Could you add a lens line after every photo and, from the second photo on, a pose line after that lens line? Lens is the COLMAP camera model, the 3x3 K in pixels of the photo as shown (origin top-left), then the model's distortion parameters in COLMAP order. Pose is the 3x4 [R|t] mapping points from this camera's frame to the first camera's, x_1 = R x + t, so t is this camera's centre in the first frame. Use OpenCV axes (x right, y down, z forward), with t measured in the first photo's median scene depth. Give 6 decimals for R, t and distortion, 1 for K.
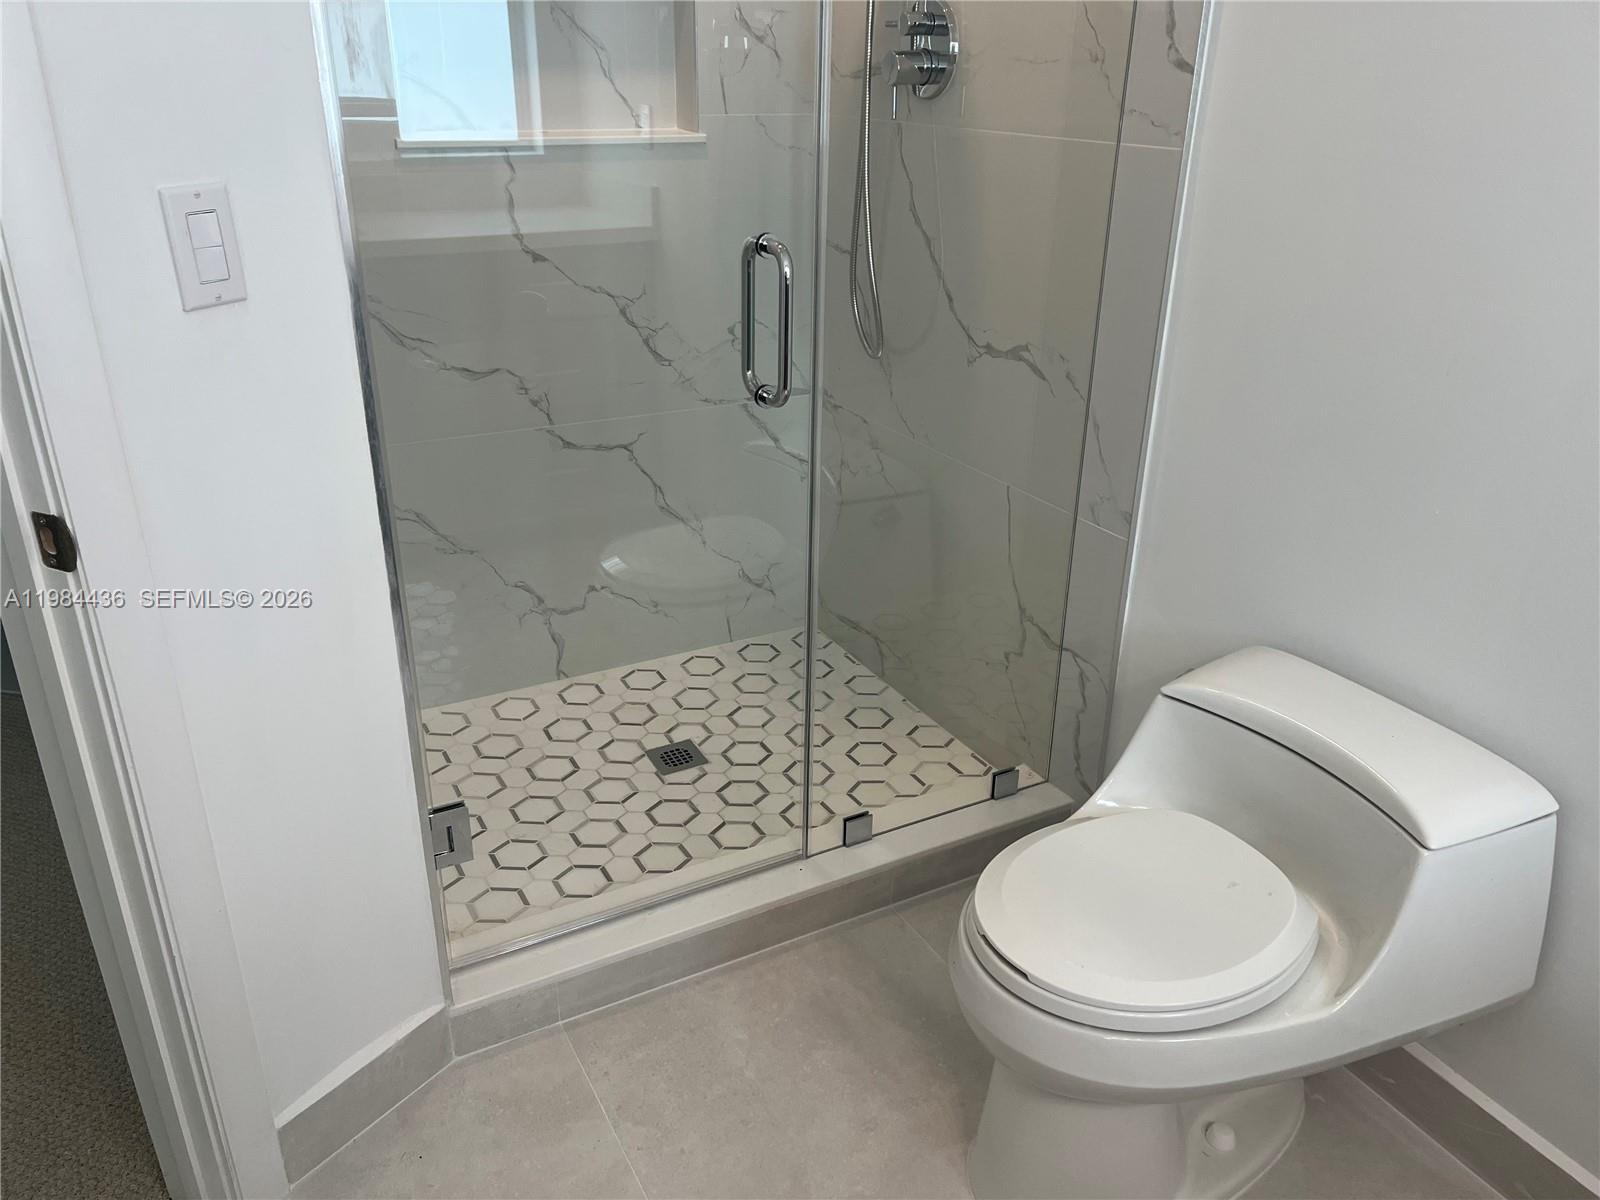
lens RADIAL K [[1183.3, 0, 800.0], [0, 1183.3, 600.0], [0, 0, 1]] dist [0.084555, -0.128279]
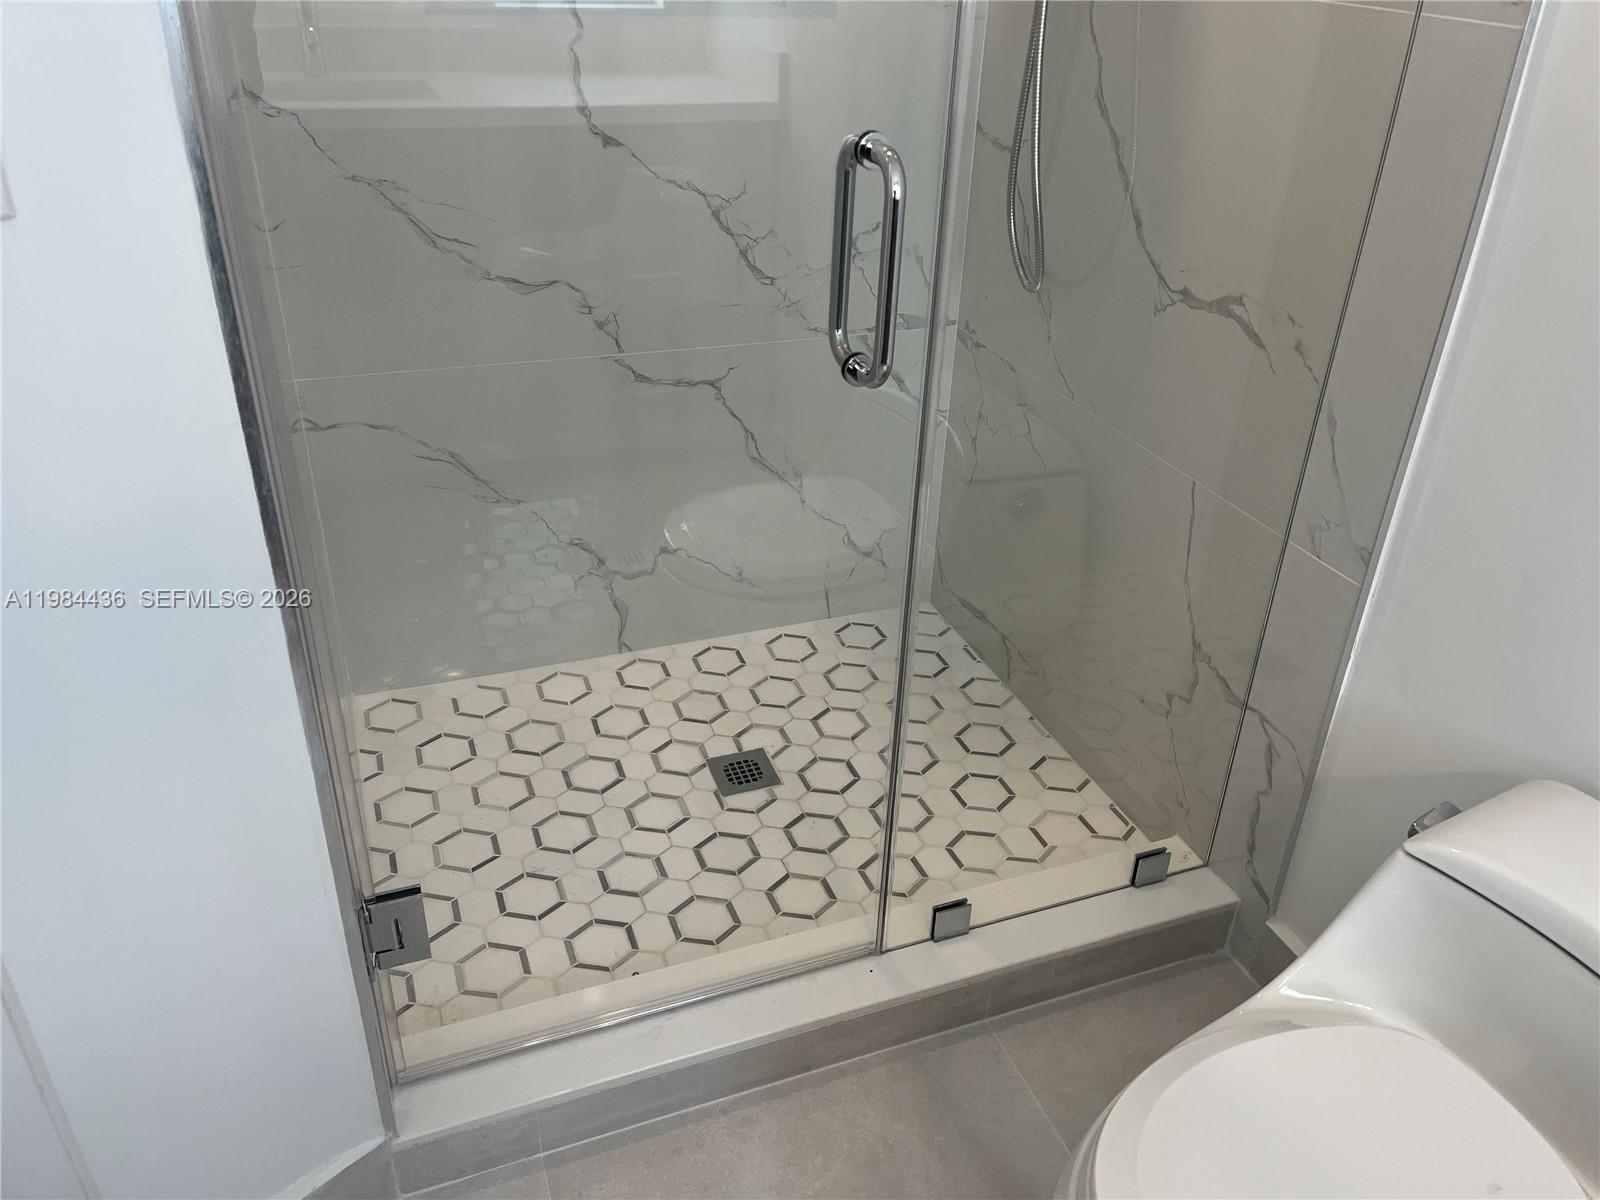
lens RADIAL K [[1272.2, 0, 798.3], [0, 1272.2, 618.3], [0, 0, 1]] dist [0.090309, -0.156718]
pose [[0.991538, 0.081584, -0.100980, 0.015006], [-0.073338, 0.993860, 0.082853, -0.052435], [0.107120, -0.074746, 0.991432, 0.146888]]
